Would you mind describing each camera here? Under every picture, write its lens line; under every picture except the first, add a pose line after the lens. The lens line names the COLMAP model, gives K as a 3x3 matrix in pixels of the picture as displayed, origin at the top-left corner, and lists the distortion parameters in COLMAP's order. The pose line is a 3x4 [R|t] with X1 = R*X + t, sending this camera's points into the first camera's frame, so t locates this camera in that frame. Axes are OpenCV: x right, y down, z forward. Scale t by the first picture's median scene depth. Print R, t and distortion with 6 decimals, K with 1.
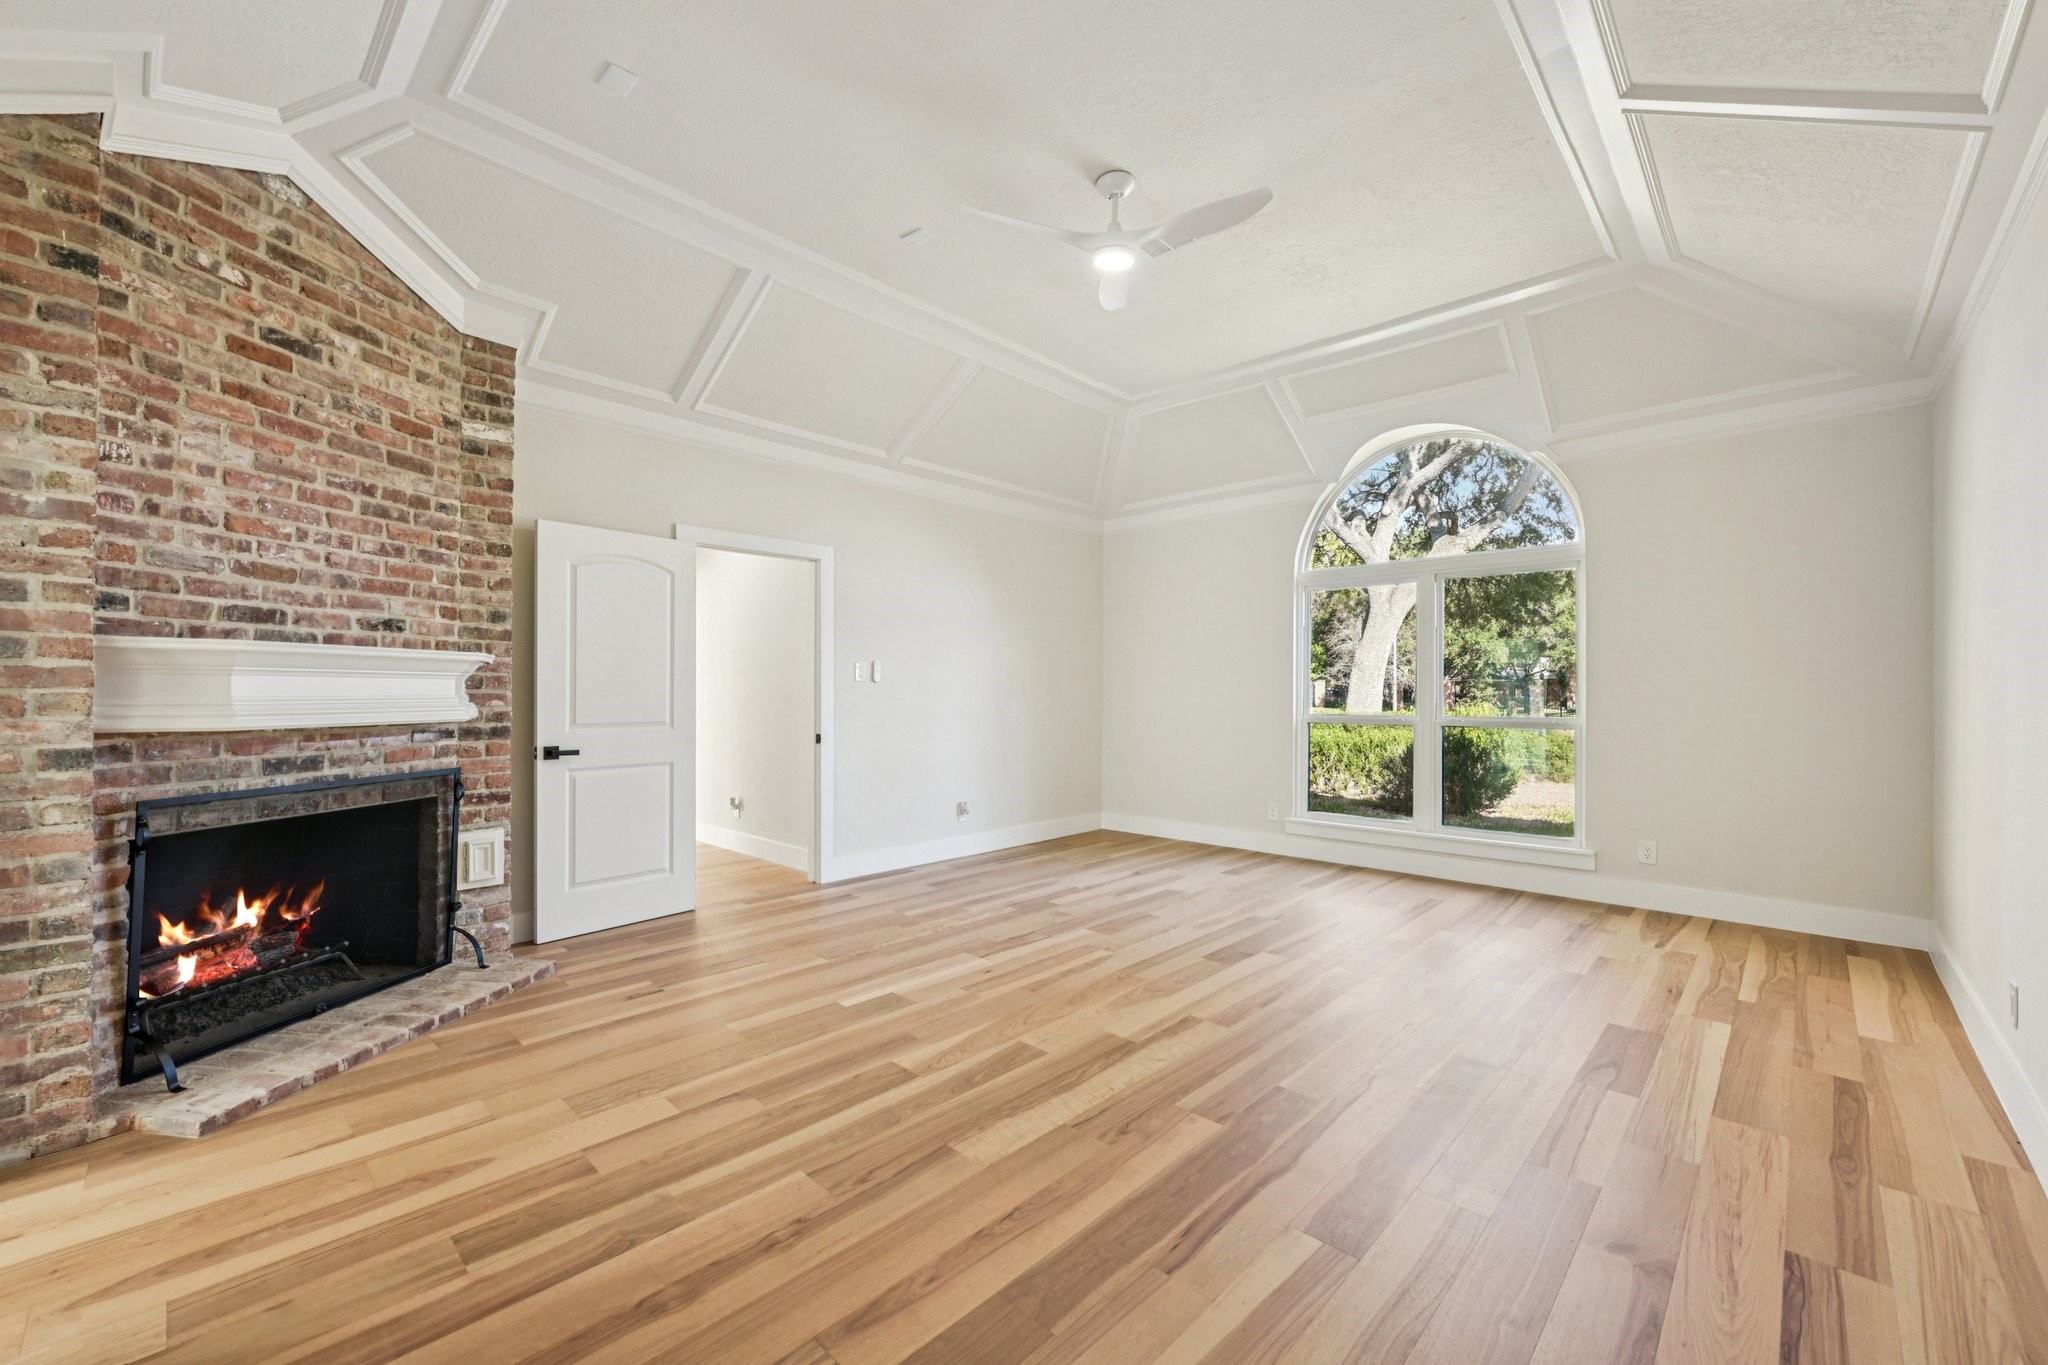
lens RADIAL K [[817.2, 0, 1027.8], [0, 817.2, 681.9], [0, 0, 1]] dist [-0.000037, 0.000406]
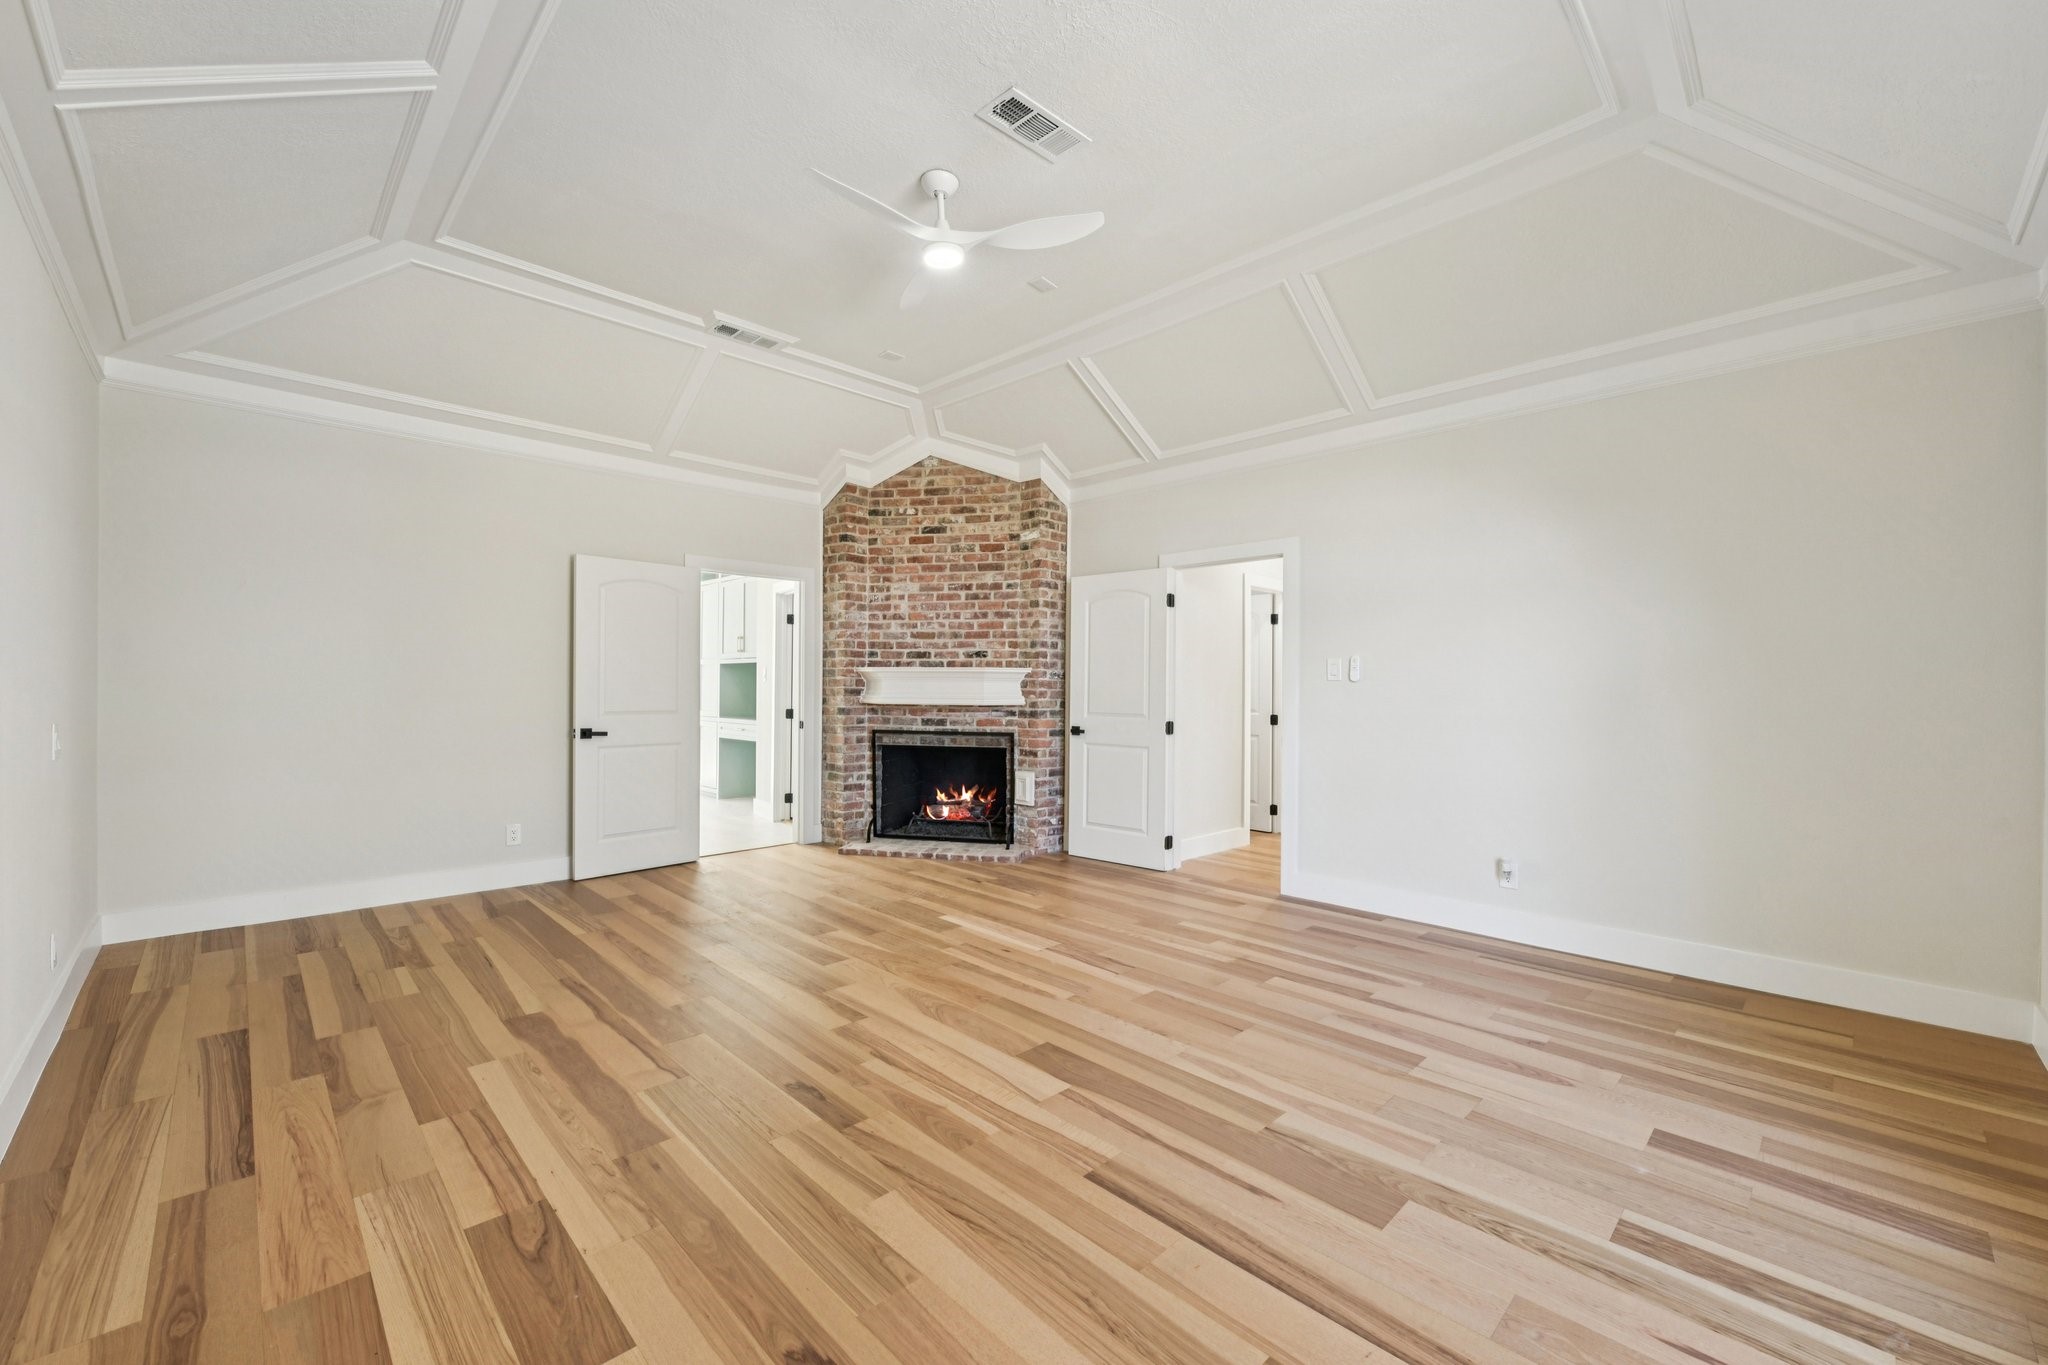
lens RADIAL K [[817.2, 0, 1029.4], [0, 817.2, 680.3], [0, 0, 1]] dist [-0.000037, 0.000406]
pose [[-0.033873, -0.010946, -0.999366, 1.180726], [0.002369, 0.999936, -0.011033, 0.013371], [0.999423, -0.002741, -0.033845, 1.229047]]
